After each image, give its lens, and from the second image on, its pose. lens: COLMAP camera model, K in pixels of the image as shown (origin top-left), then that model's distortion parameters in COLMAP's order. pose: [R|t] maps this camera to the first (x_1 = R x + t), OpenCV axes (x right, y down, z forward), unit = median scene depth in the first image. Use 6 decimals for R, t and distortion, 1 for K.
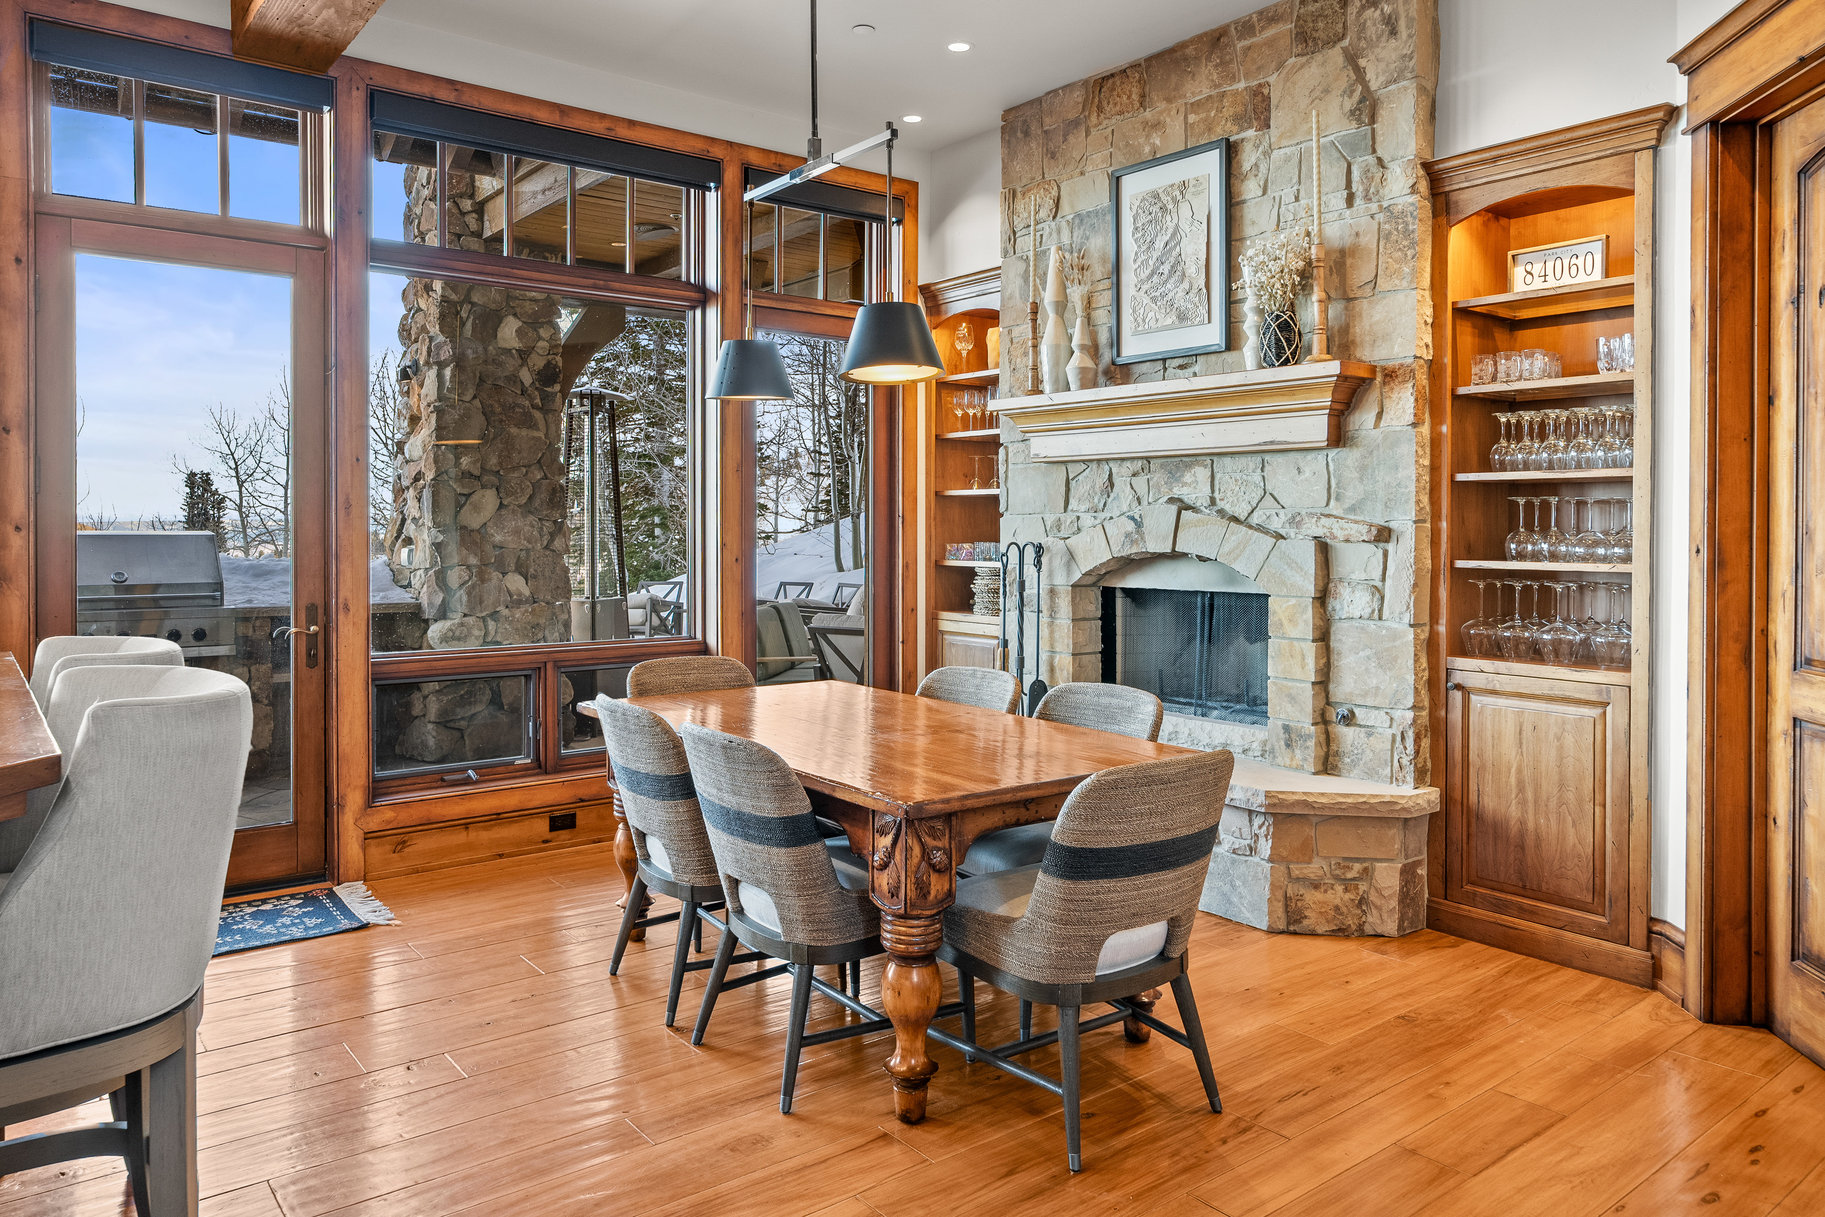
lens RADIAL K [[1229.4, 0, 781.2], [0, 1229.4, 527.1], [0, 0, 1]] dist [-0.005707, 0.002201]
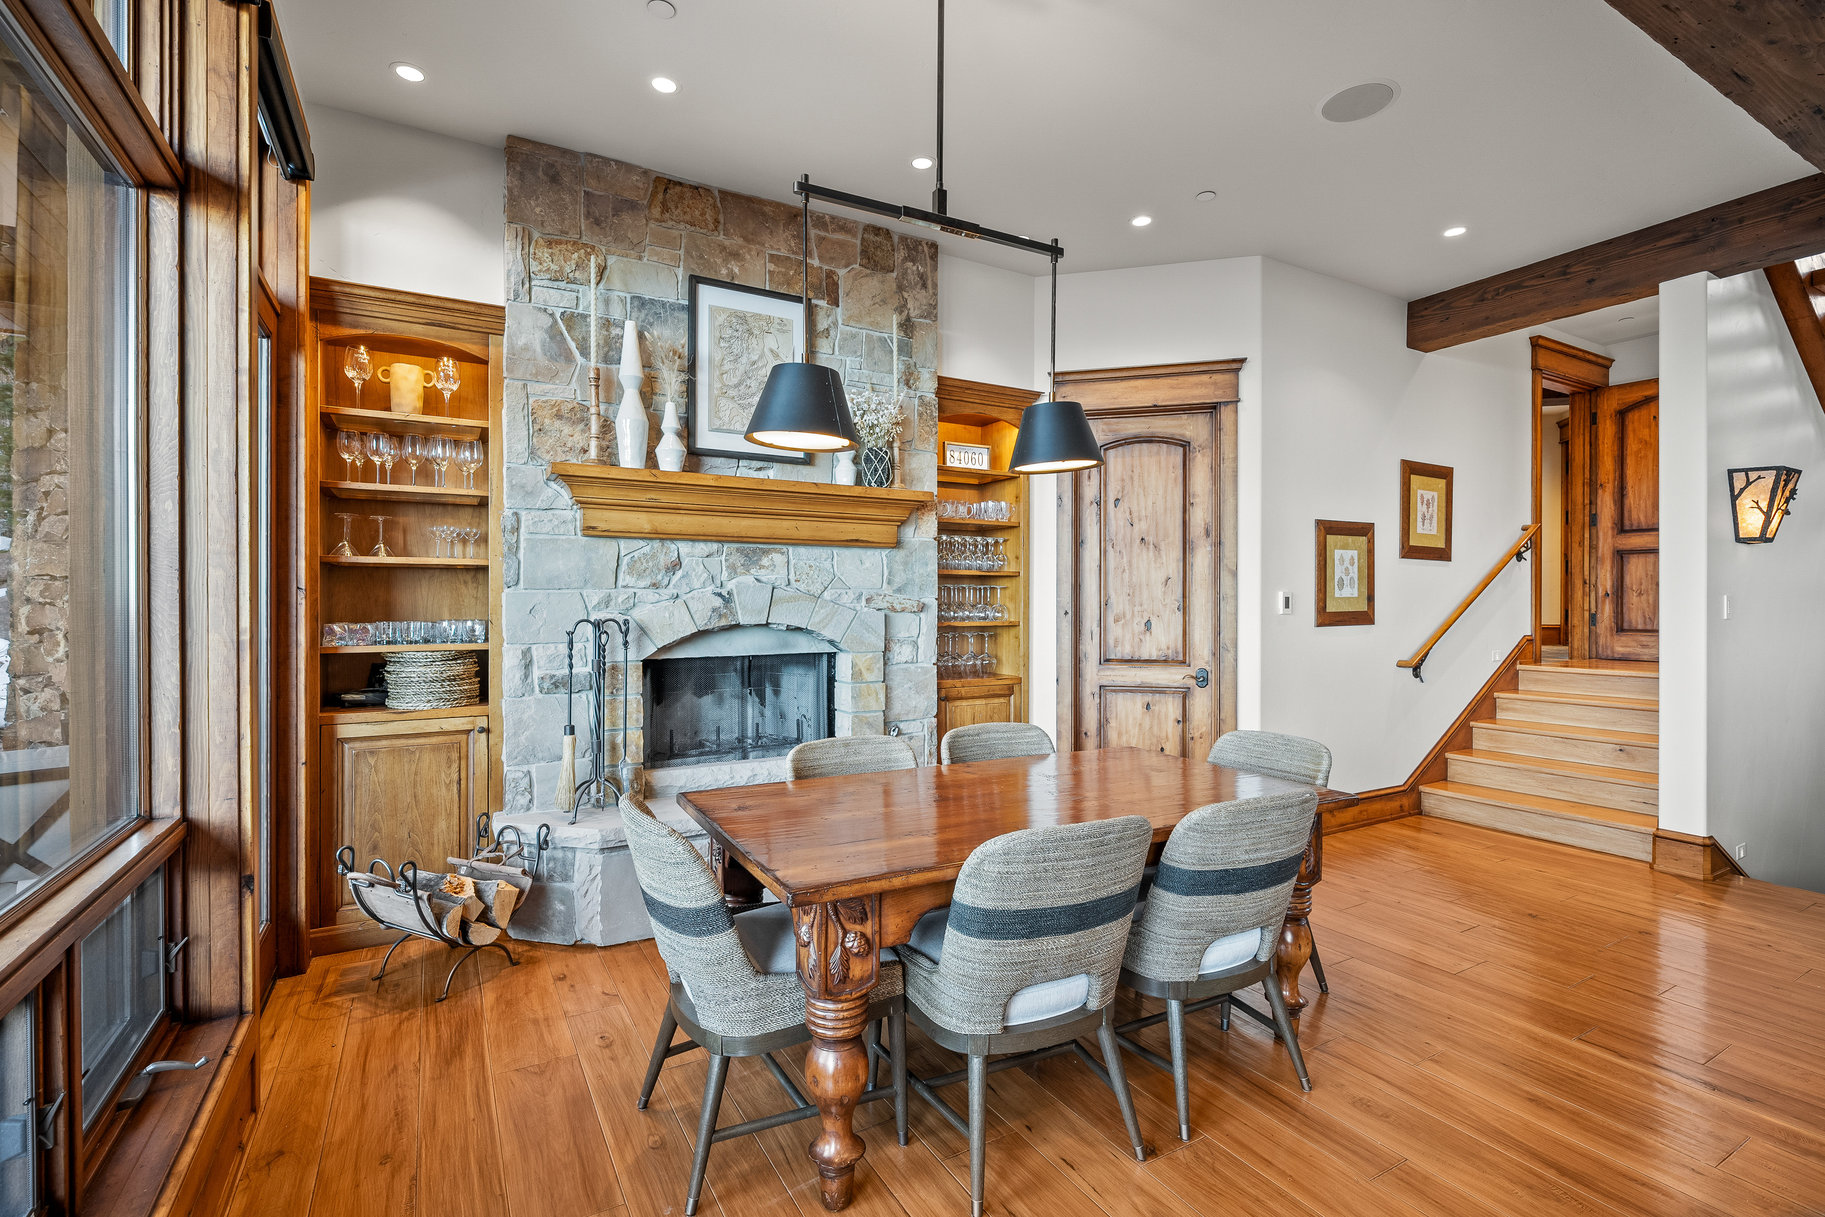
lens RADIAL K [[845.9, 0, 992.1], [0, 845.9, 598.1], [0, 0, 1]] dist [0.004452, -0.000860]
pose [[0.049960, -0.000176, 0.998751, -0.546103], [-0.000350, 1.000000, 0.000194, -0.005272], [-0.998751, -0.000359, 0.049960, 0.820069]]
